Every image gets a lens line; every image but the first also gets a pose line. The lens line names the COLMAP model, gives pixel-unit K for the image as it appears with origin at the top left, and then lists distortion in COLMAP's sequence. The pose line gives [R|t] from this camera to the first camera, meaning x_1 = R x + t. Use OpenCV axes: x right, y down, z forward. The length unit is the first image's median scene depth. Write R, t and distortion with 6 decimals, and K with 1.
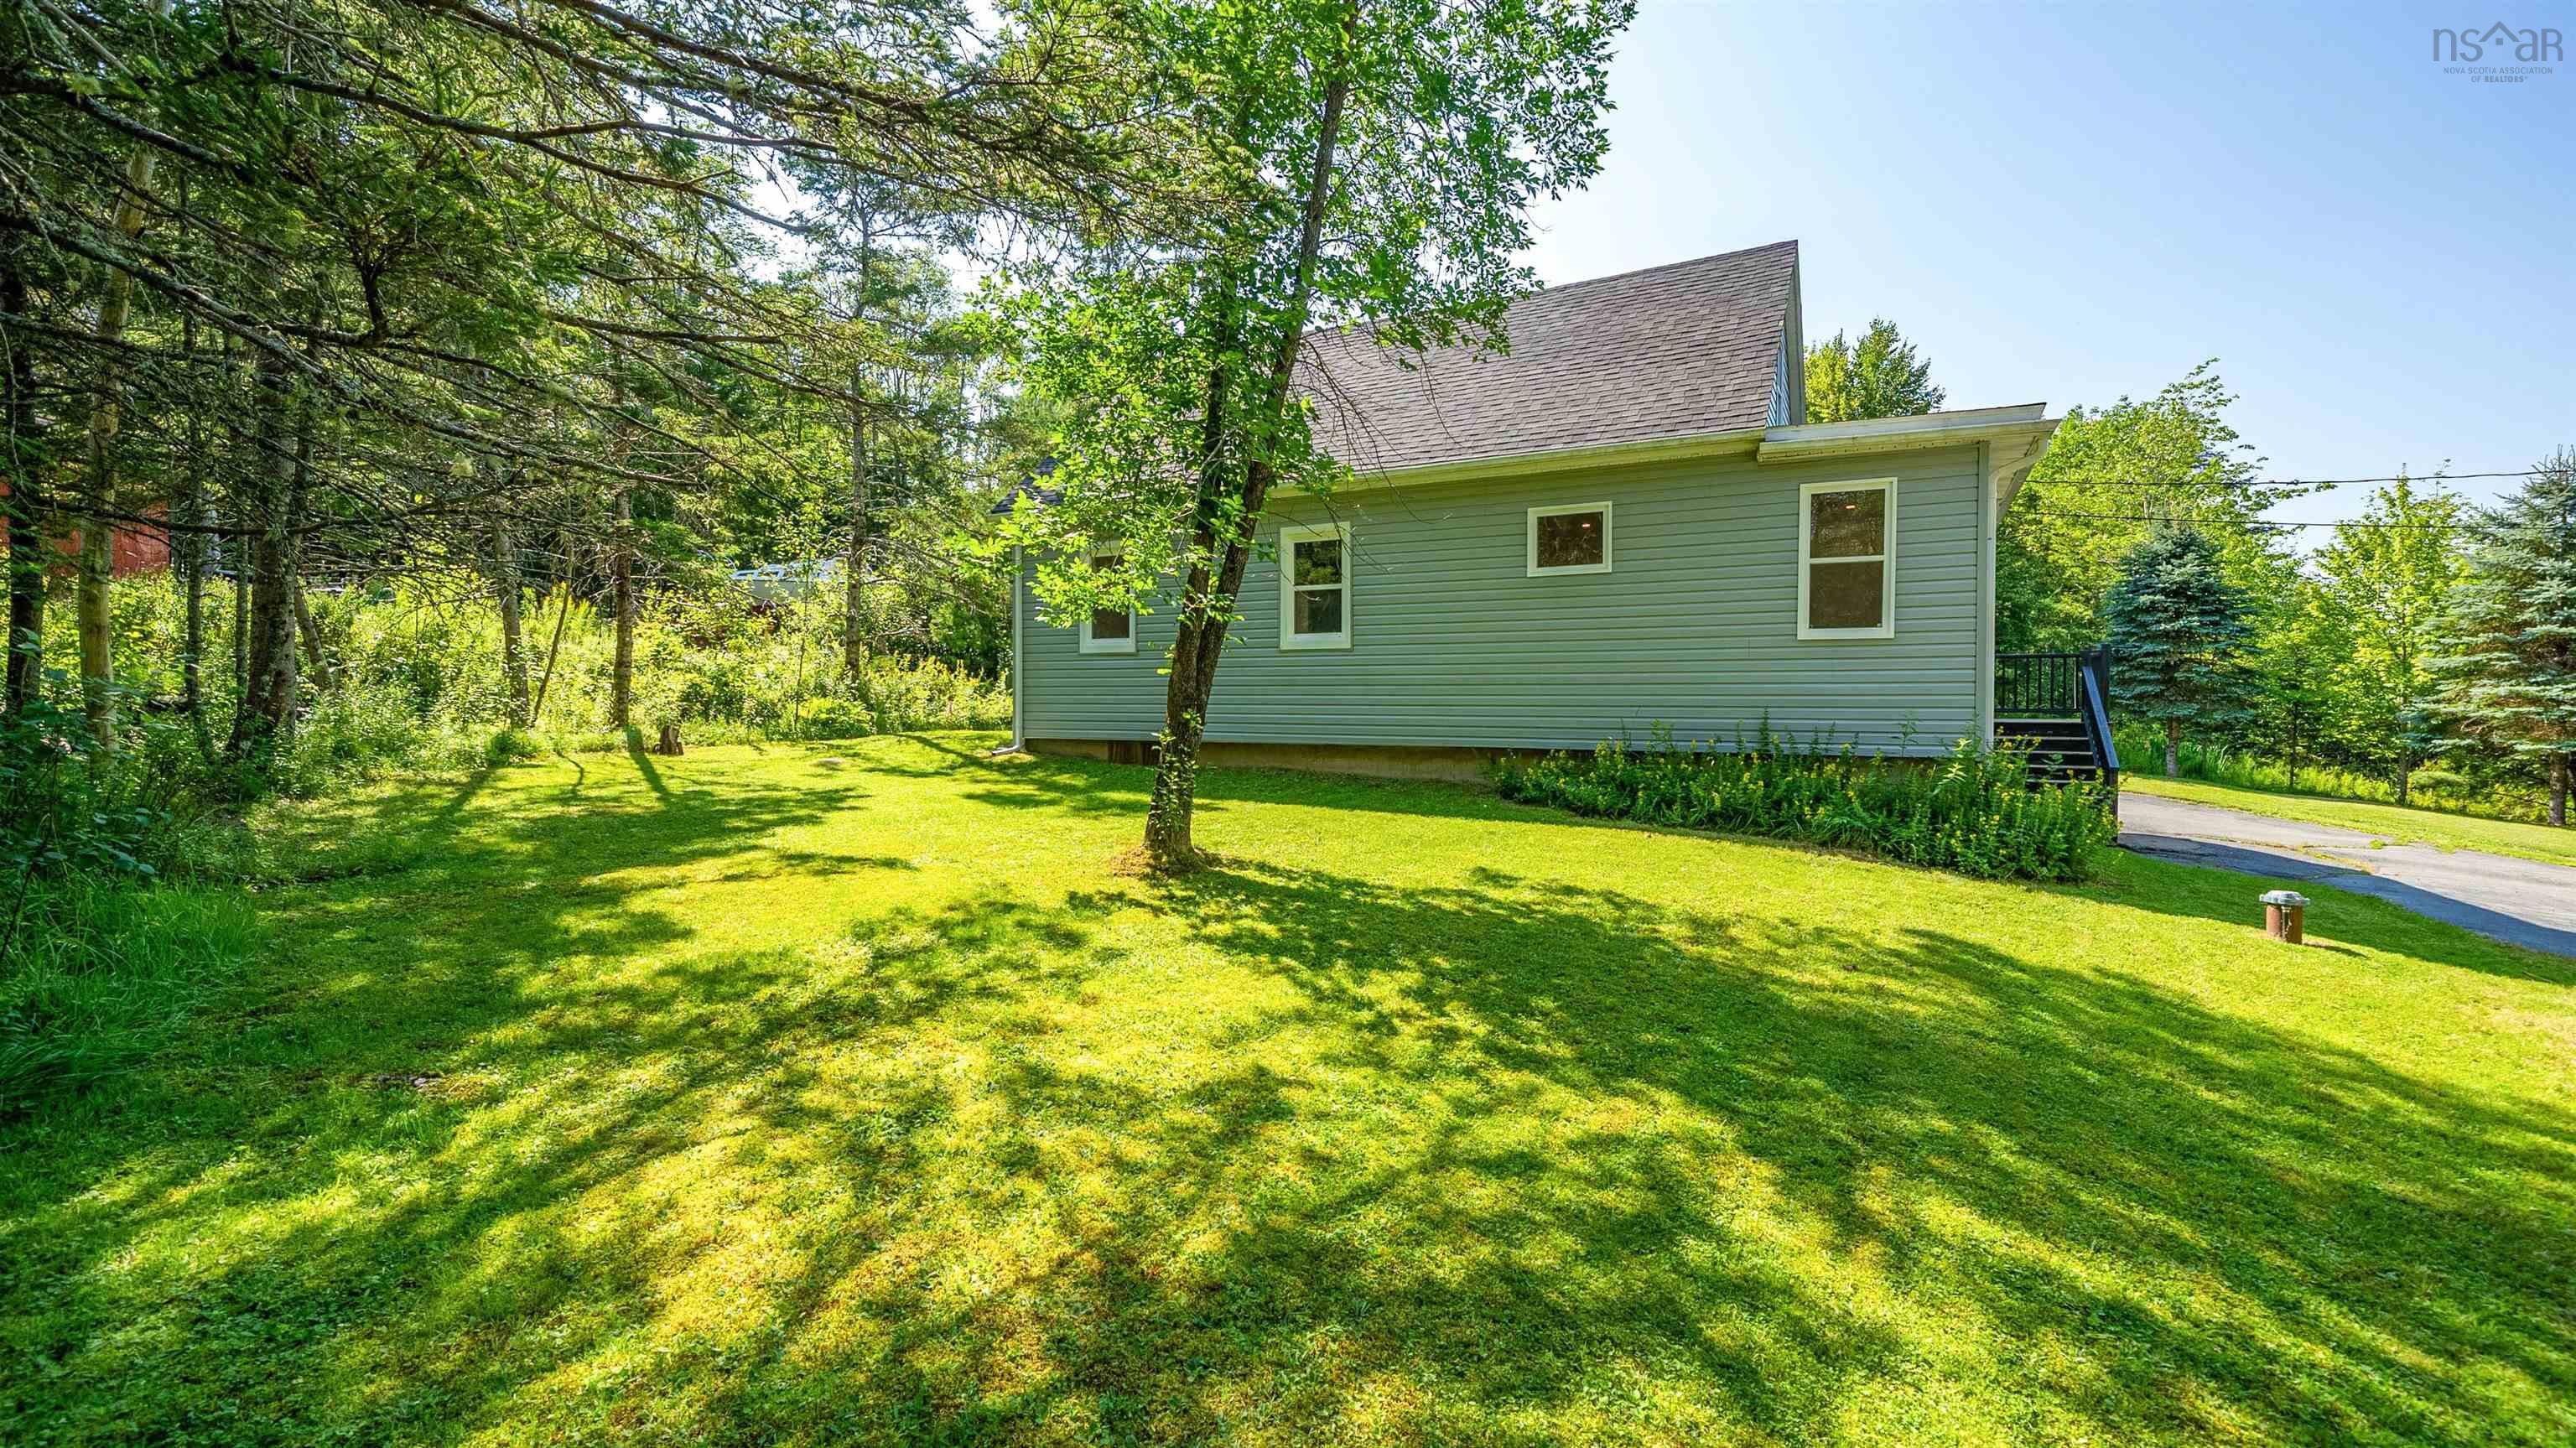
lens RADIAL K [[1114.0, 0, 1290.5], [0, 1114.0, 716.8], [0, 0, 1]] dist [0.000704, -0.000106]
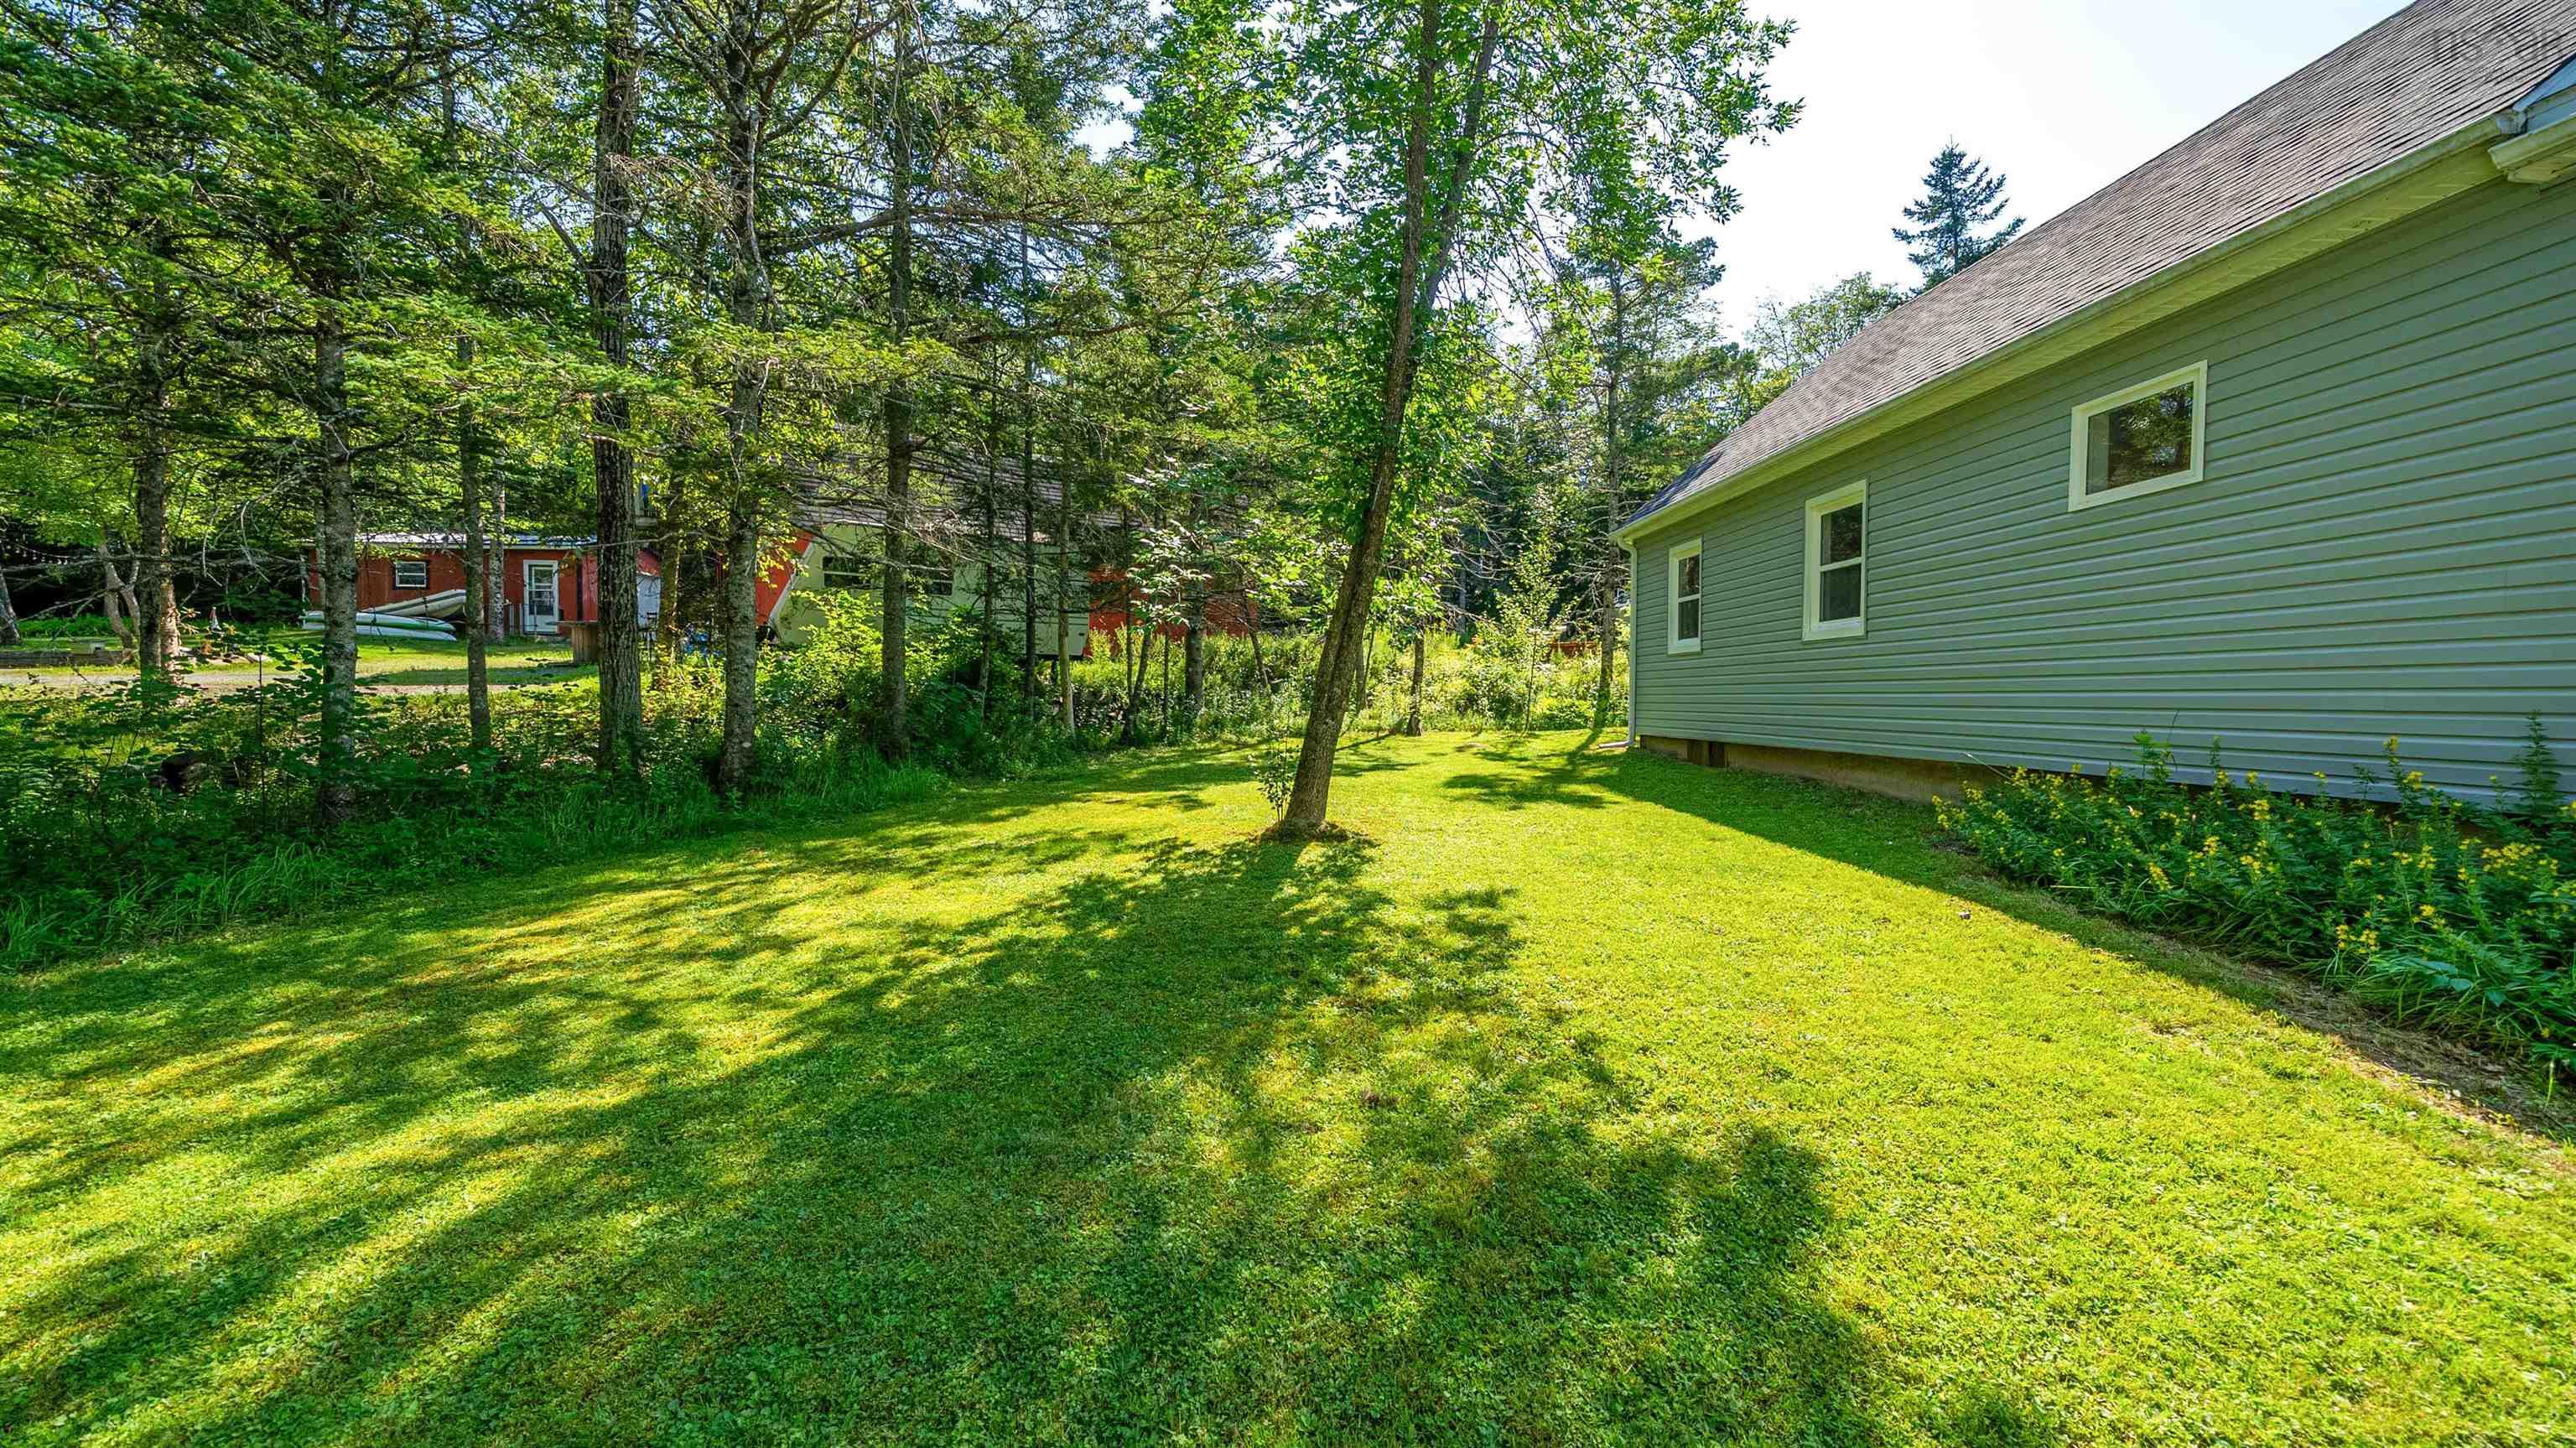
lens RADIAL K [[898.5, 0, 1289.6], [0, 898.5, 711.1], [0, 0, 1]] dist [-0.008880, -0.000110]
pose [[0.491129, 0.014729, -0.870962, 1.382954], [-0.021898, 0.999750, 0.004559, 0.001438], [0.870812, 0.016833, 0.491329, 1.041572]]
